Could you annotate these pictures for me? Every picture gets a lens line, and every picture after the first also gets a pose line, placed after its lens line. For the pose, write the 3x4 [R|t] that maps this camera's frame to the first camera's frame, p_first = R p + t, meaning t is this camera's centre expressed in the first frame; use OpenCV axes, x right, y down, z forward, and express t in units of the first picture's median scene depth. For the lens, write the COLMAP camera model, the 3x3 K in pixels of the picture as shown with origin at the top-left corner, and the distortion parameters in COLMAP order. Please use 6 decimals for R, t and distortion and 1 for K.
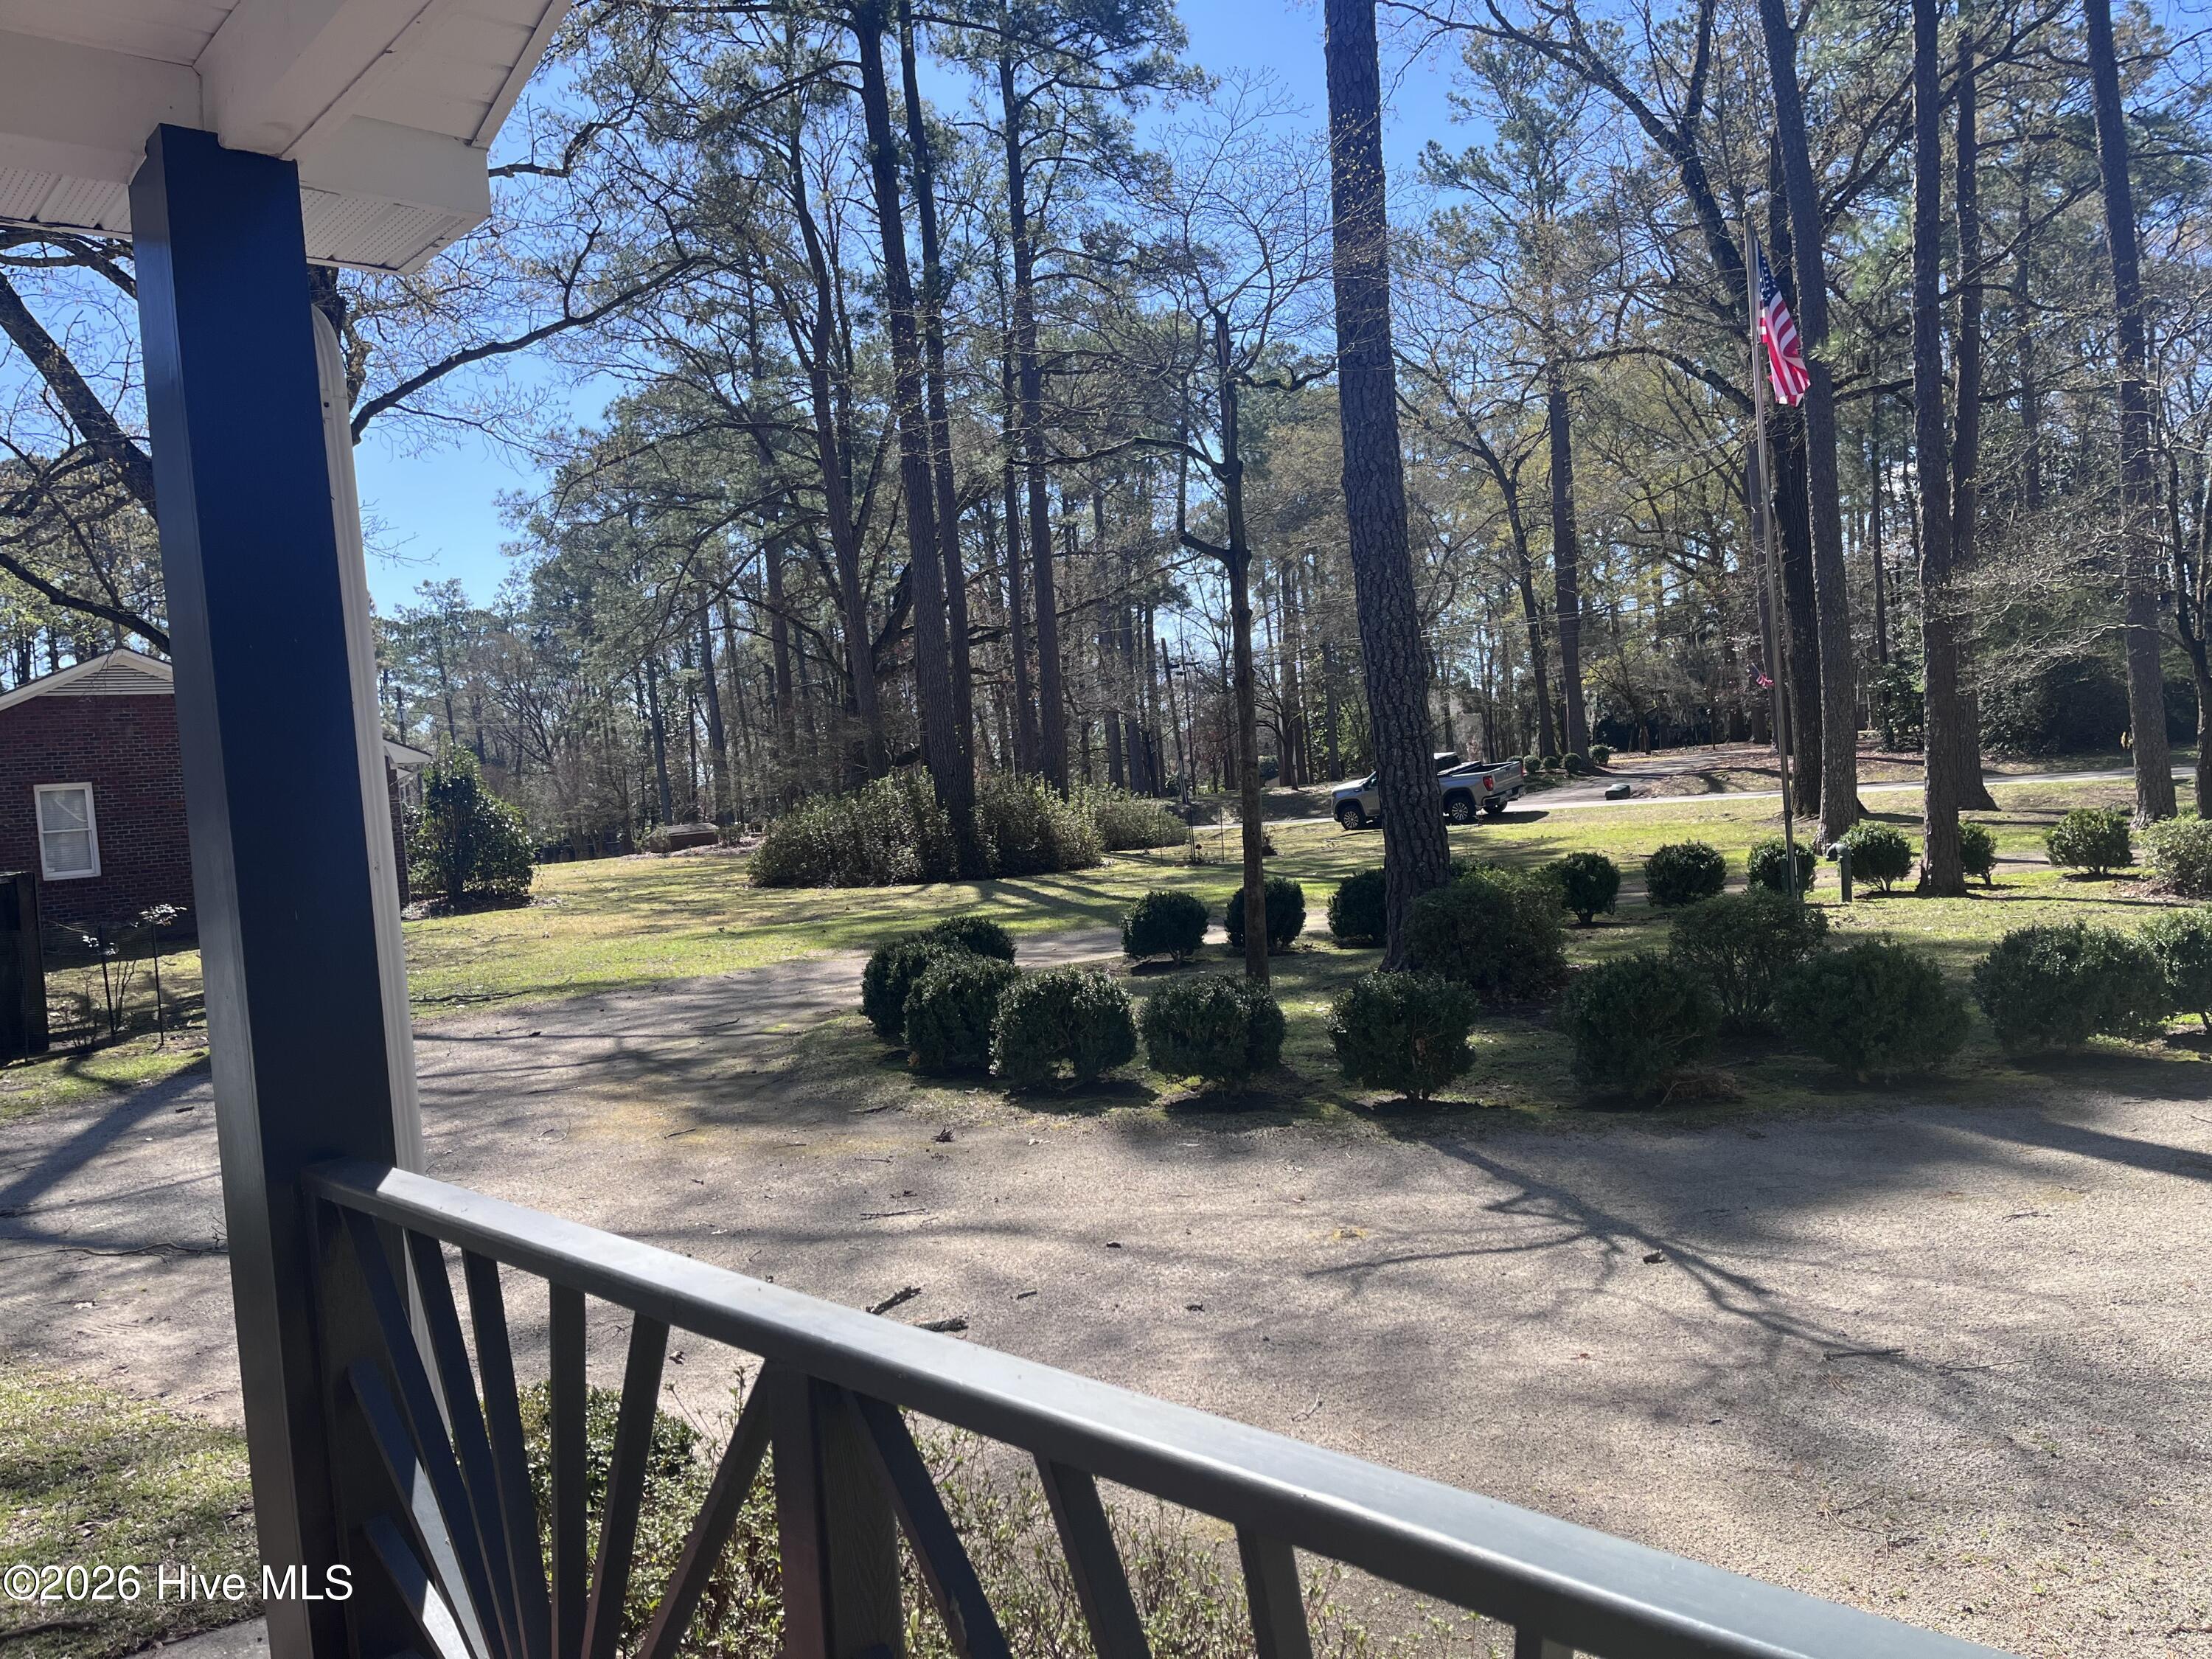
lens RADIAL K [[1736.3, 0, 1106.0], [0, 1736.3, 829.5], [0, 0, 1]] dist [0.057599, -0.062841]
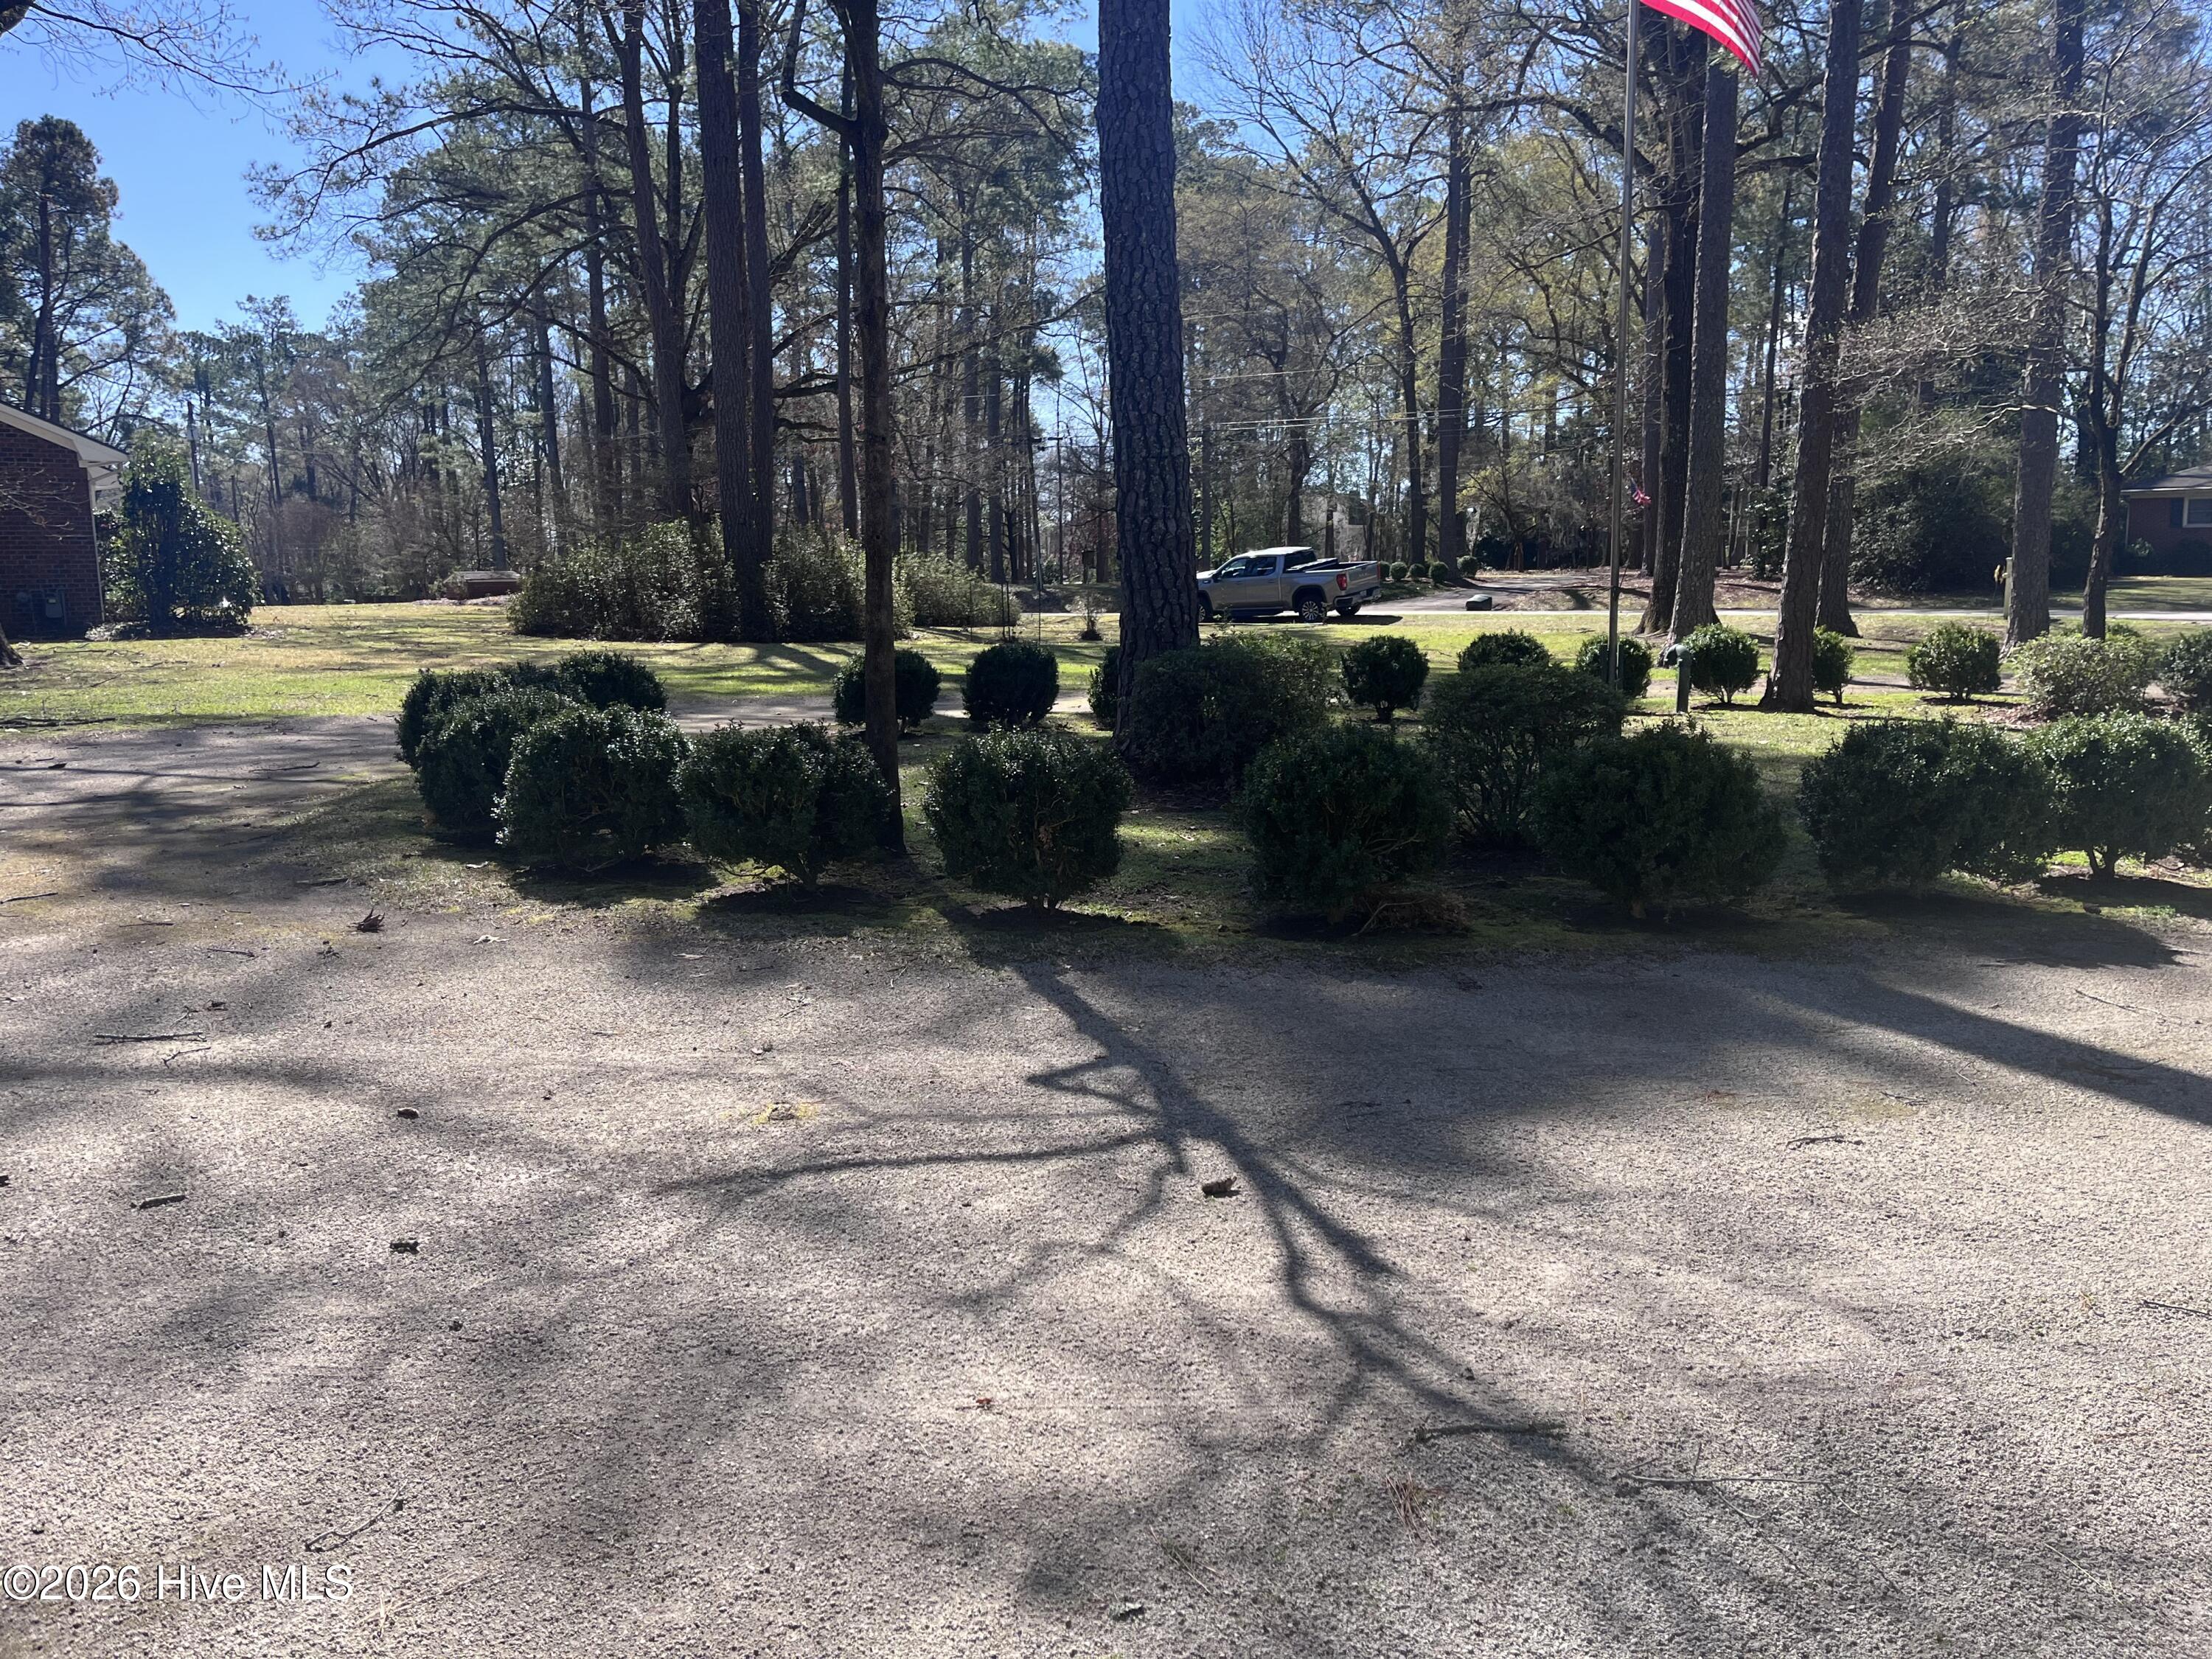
lens RADIAL K [[1736.3, 0, 1106.0], [0, 1736.3, 829.5], [0, 0, 1]] dist [0.057599, -0.062841]
pose [[0.995694, 0.058238, 0.072130, 0.071221], [-0.066165, 0.991403, 0.112884, 0.018377], [-0.064935, -0.117171, 0.990987, 0.134940]]
